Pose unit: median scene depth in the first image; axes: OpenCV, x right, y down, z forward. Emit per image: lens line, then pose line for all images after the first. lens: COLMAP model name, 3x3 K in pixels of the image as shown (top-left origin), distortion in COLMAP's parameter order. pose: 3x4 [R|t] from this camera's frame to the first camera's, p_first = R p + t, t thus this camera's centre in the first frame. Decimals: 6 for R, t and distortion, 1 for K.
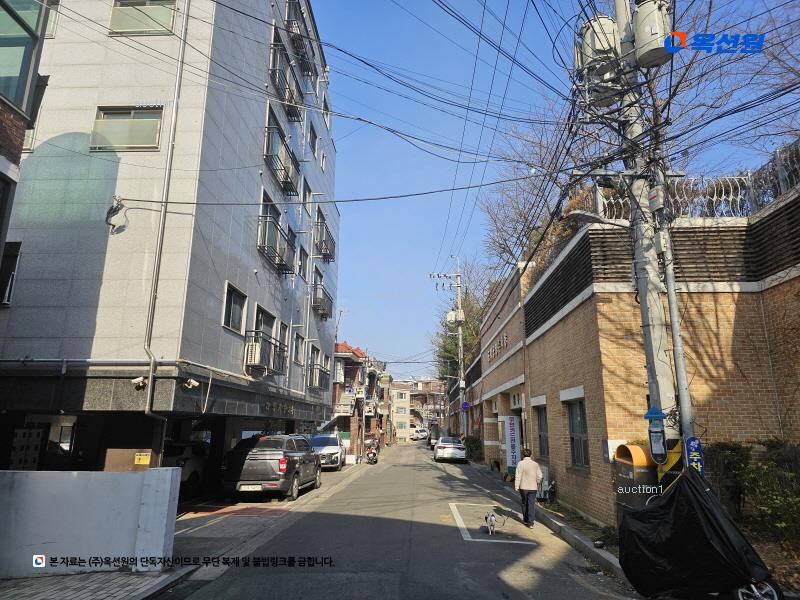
lens RADIAL K [[521.7, 0, 400.0], [0, 521.7, 300.0], [0, 0, 1]] dist [0.004529, 0.000936]
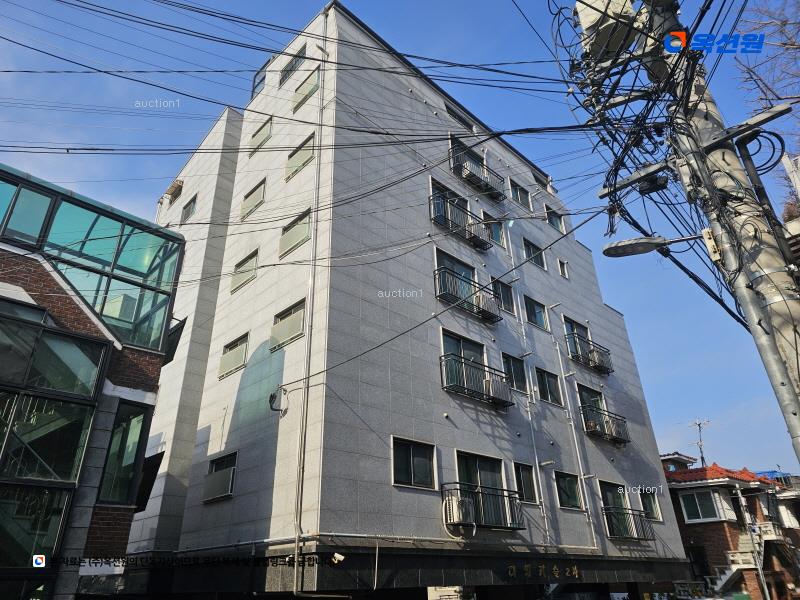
lens RADIAL K [[537.8, 0, 400.0], [0, 537.8, 300.0], [0, 0, 1]] dist [0.016523, 0.000078]
pose [[0.729657, -0.339966, -0.593316, 0.428164], [0.188533, 0.934044, -0.303344, 0.038783], [0.657309, 0.109478, 0.745627, 0.273525]]
